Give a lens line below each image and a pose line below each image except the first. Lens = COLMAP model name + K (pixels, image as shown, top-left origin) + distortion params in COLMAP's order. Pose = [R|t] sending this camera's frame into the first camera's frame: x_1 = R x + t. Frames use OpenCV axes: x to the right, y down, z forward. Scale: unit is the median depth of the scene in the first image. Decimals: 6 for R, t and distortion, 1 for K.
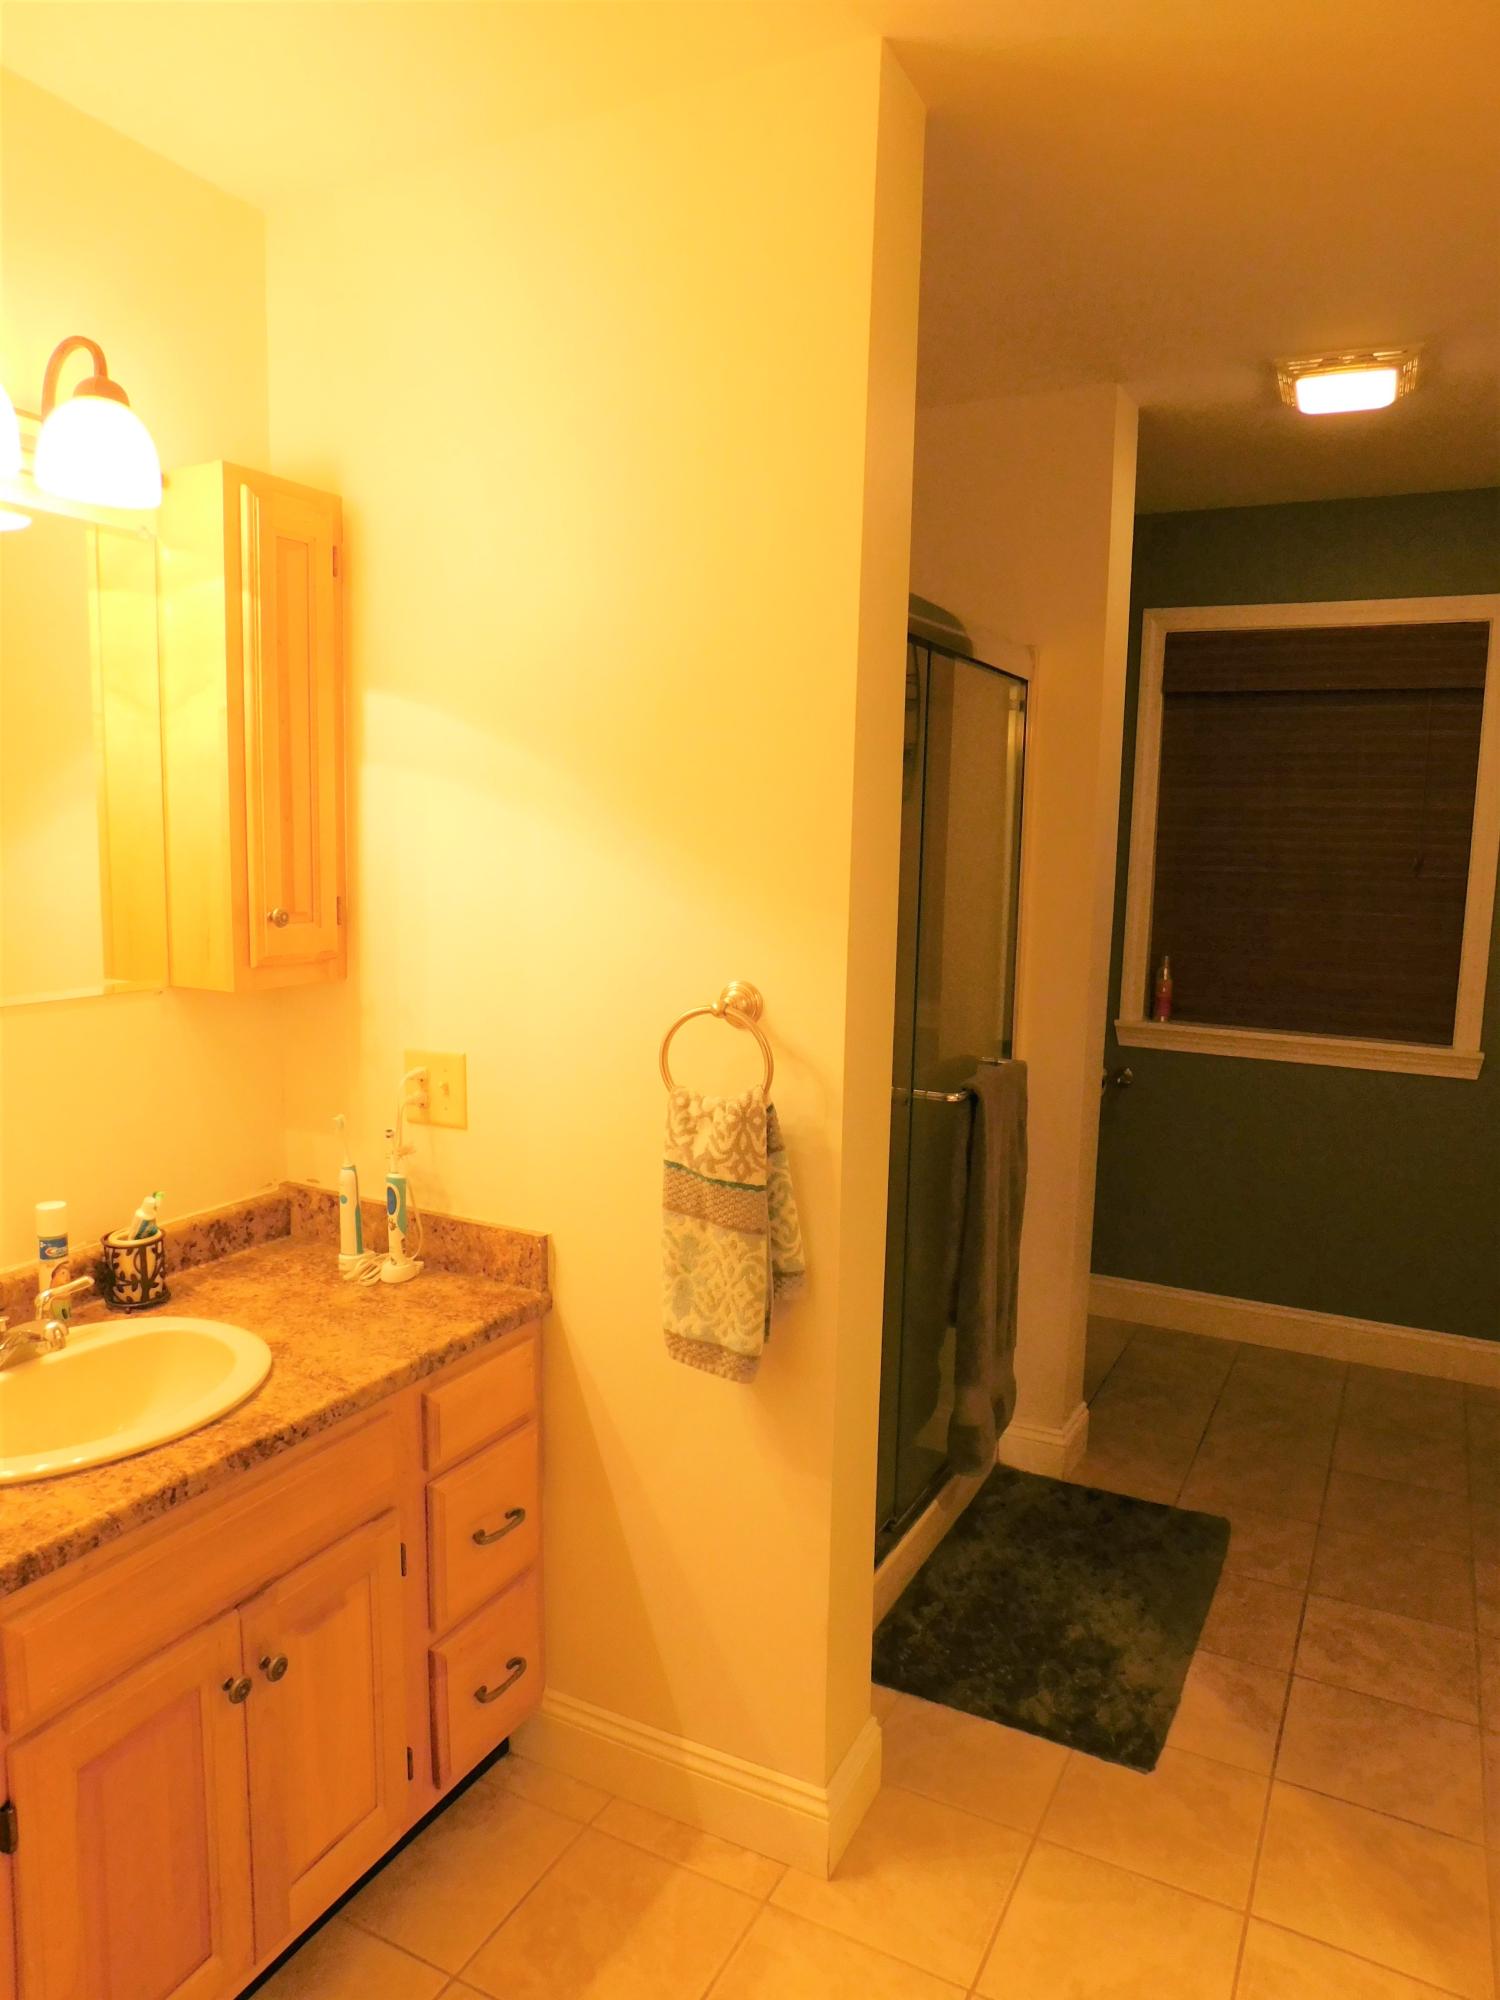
lens RADIAL K [[1318.2, 0, 761.4], [0, 1318.2, 1009.7], [0, 0, 1]] dist [-0.057308, 0.034980]
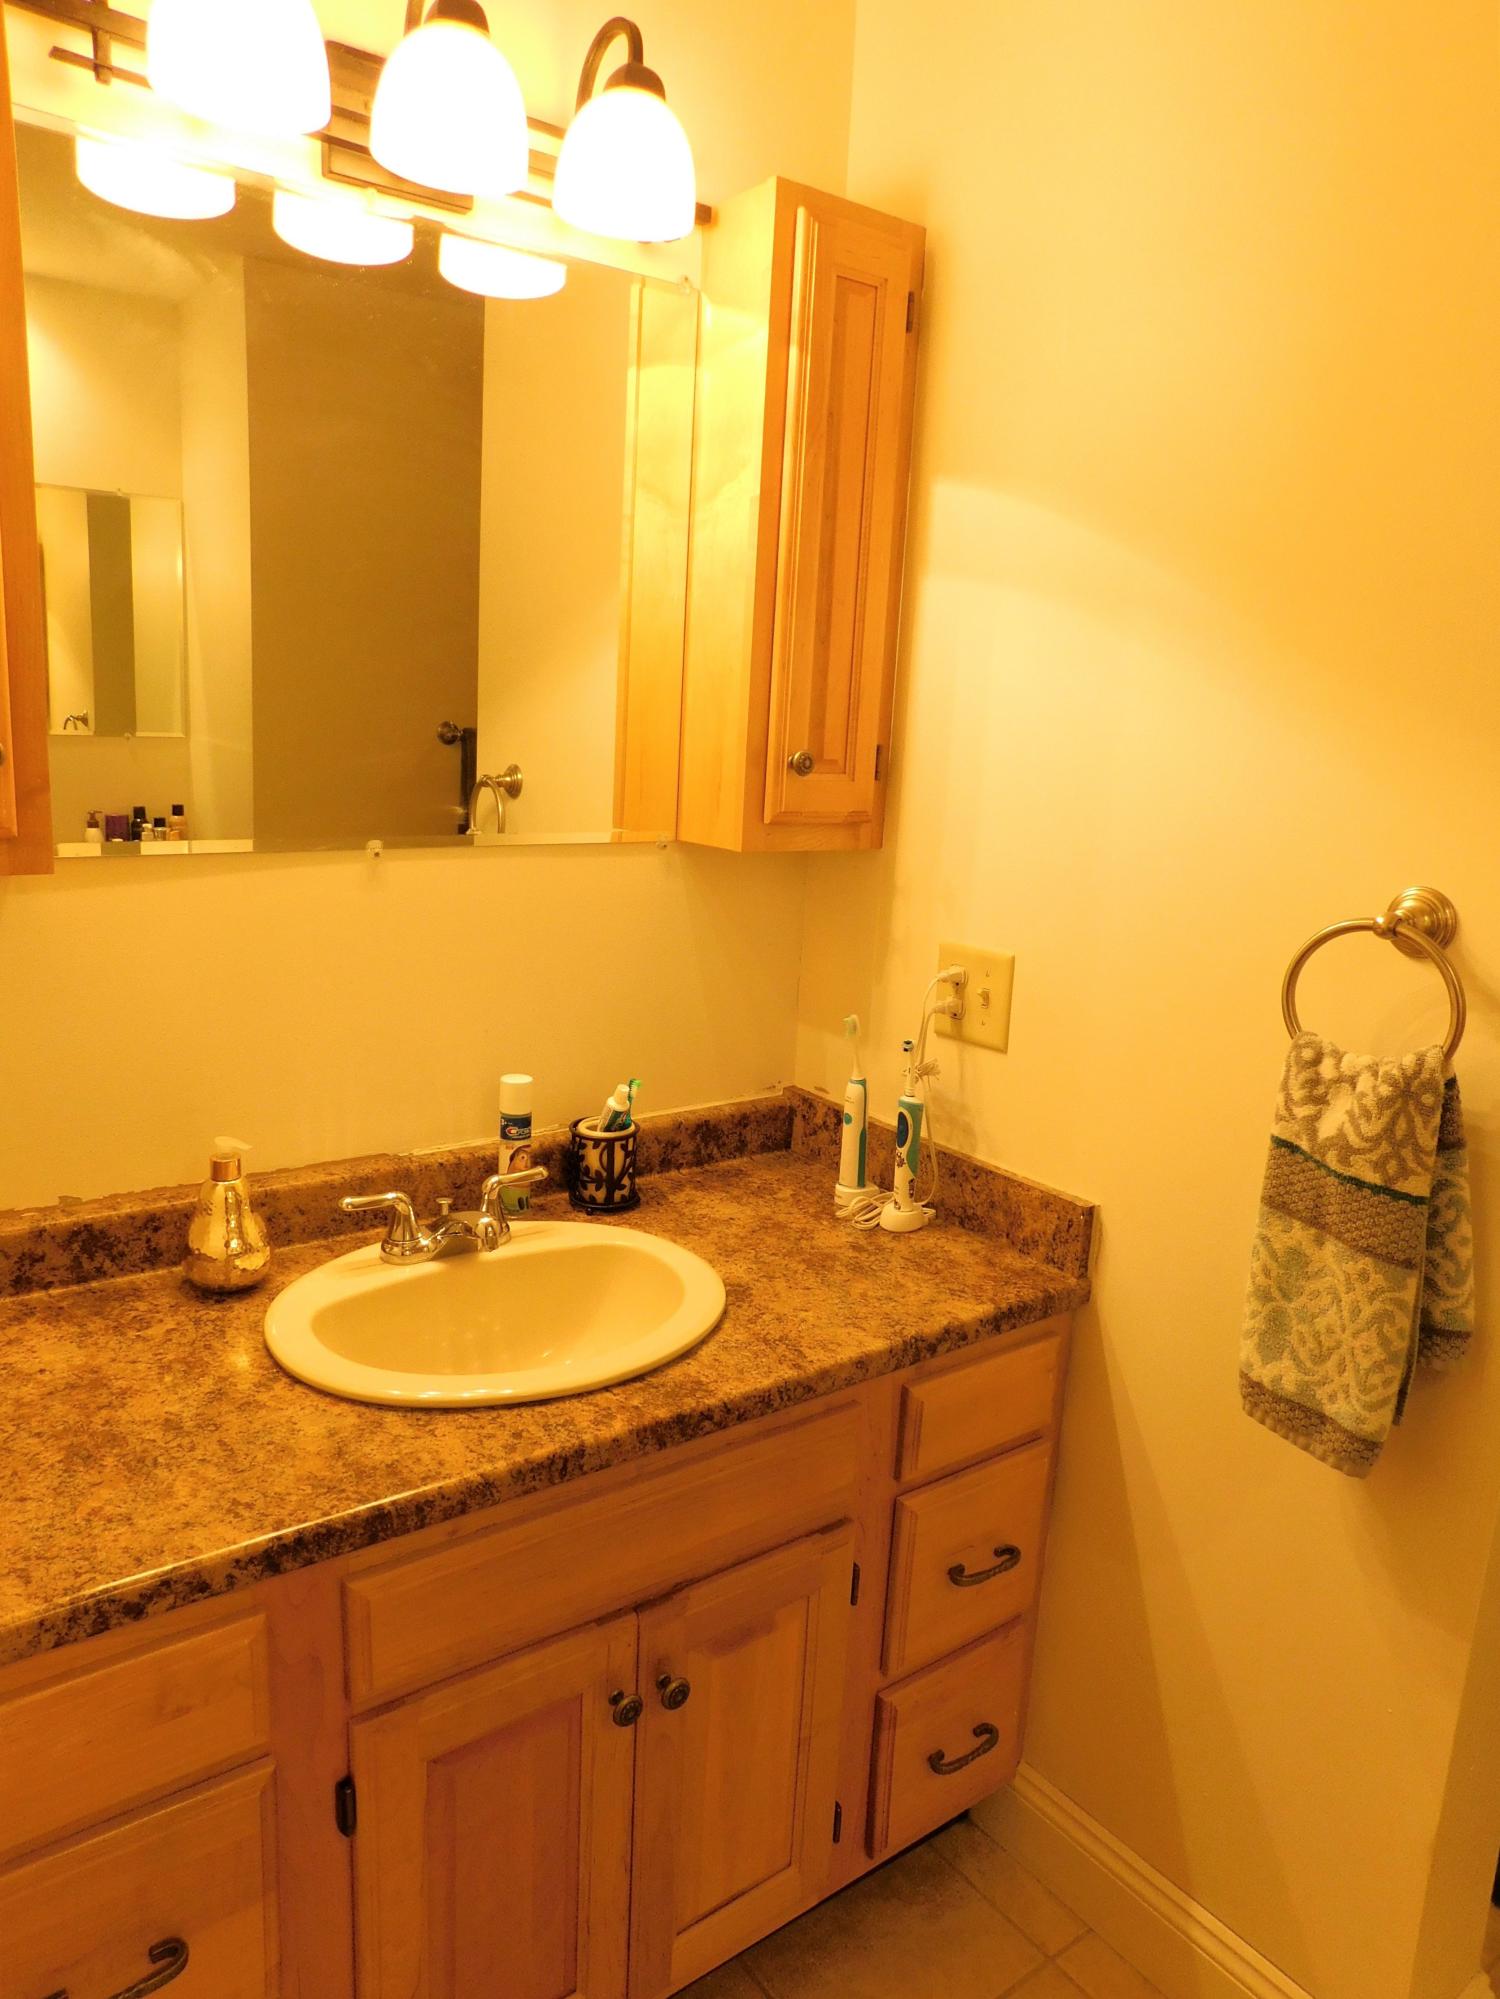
lens RADIAL K [[1317.5, 0, 758.9], [0, 1317.5, 1005.6], [0, 0, 1]] dist [-0.057308, 0.034980]
pose [[0.897421, 0.116796, -0.425434, -0.031559], [-0.090931, 0.992583, 0.080686, 0.015539], [0.431702, -0.033724, 0.901385, 0.266231]]
